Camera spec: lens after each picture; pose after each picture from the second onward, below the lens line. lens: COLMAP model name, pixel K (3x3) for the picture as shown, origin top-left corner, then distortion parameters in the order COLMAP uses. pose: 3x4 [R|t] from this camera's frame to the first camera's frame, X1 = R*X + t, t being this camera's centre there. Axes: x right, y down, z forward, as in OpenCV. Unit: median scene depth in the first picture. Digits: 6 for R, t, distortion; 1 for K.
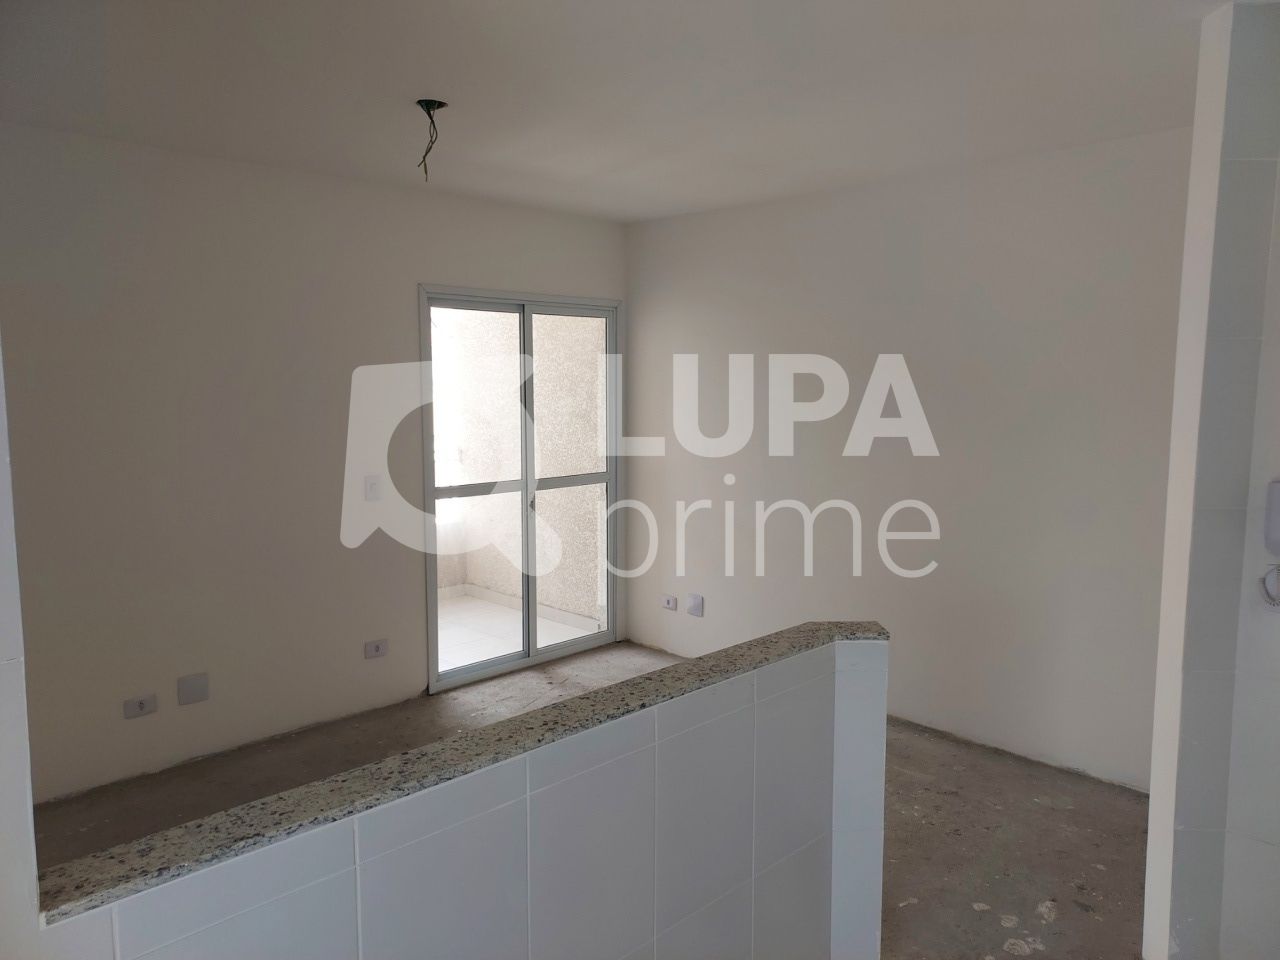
lens RADIAL K [[918.5, 0, 640.0], [0, 918.5, 480.0], [0, 0, 1]] dist [0.050747, -0.001076]
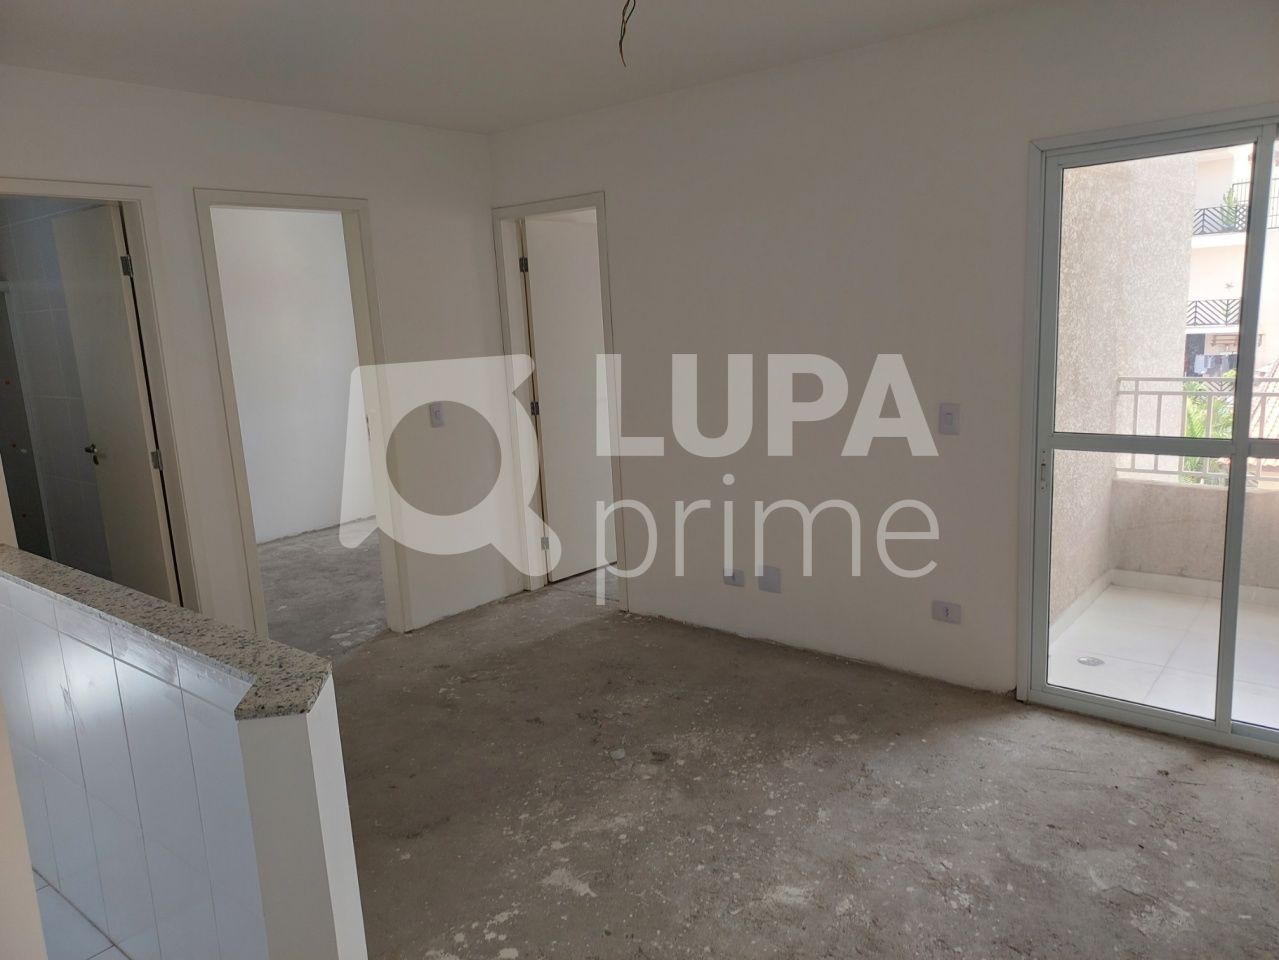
lens RADIAL K [[908.3, 0, 657.9], [0, 908.3, 481.8], [0, 0, 1]] dist [0.082191, -0.059717]
pose [[0.091514, 0.178034, -0.979760, 0.568431], [-0.055681, 0.983264, 0.173470, -0.073386], [0.994246, 0.038679, 0.099895, 0.776552]]
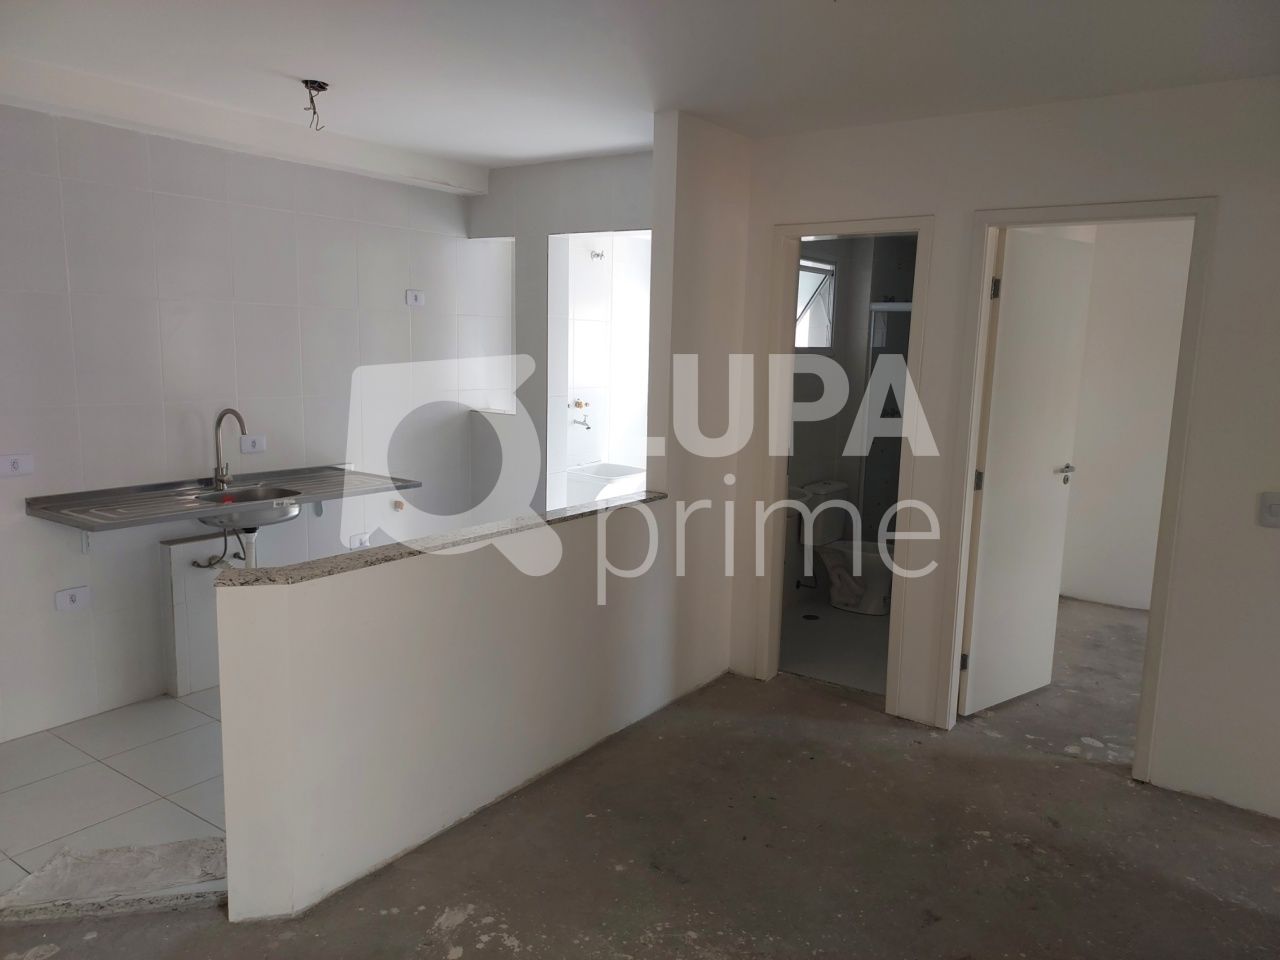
lens RADIAL K [[928.9, 0, 640.0], [0, 928.9, 480.0], [0, 0, 1]] dist [0.005585, 0.001308]
pose [[-0.986102, -0.002292, -0.166126, -0.009055], [-0.045268, 0.965780, 0.255382, -0.144607], [0.159856, 0.259353, -0.952461, 1.309754]]
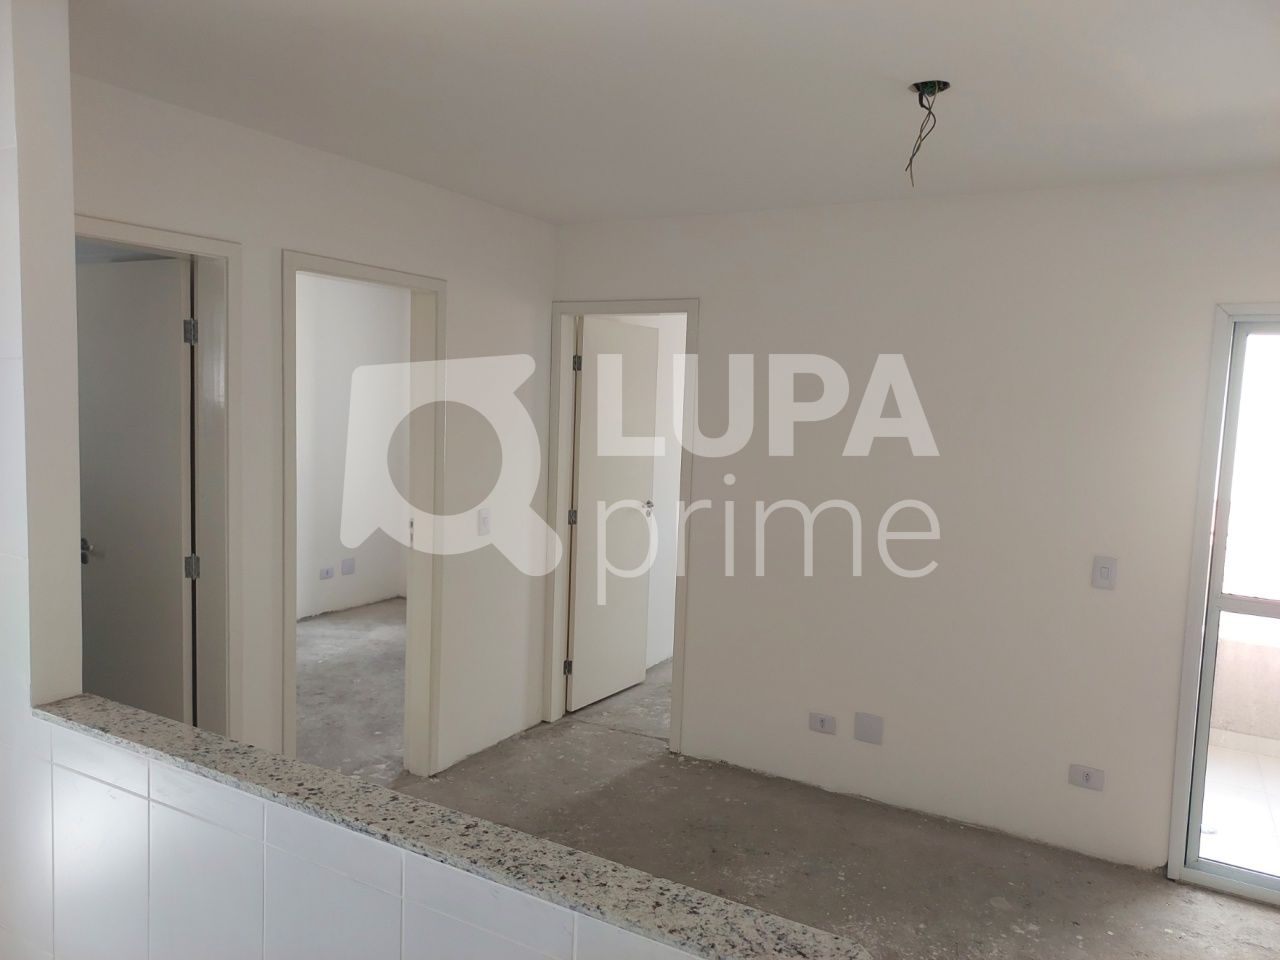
lens RADIAL K [[902.1, 0, 657.5], [0, 902.1, 478.9], [0, 0, 1]] dist [0.063269, -0.052845]
pose [[0.268016, 0.089714, -0.959228, 0.398773], [-0.139352, 0.988794, 0.053543, -0.068539], [0.953283, 0.119320, 0.277515, 0.484742]]
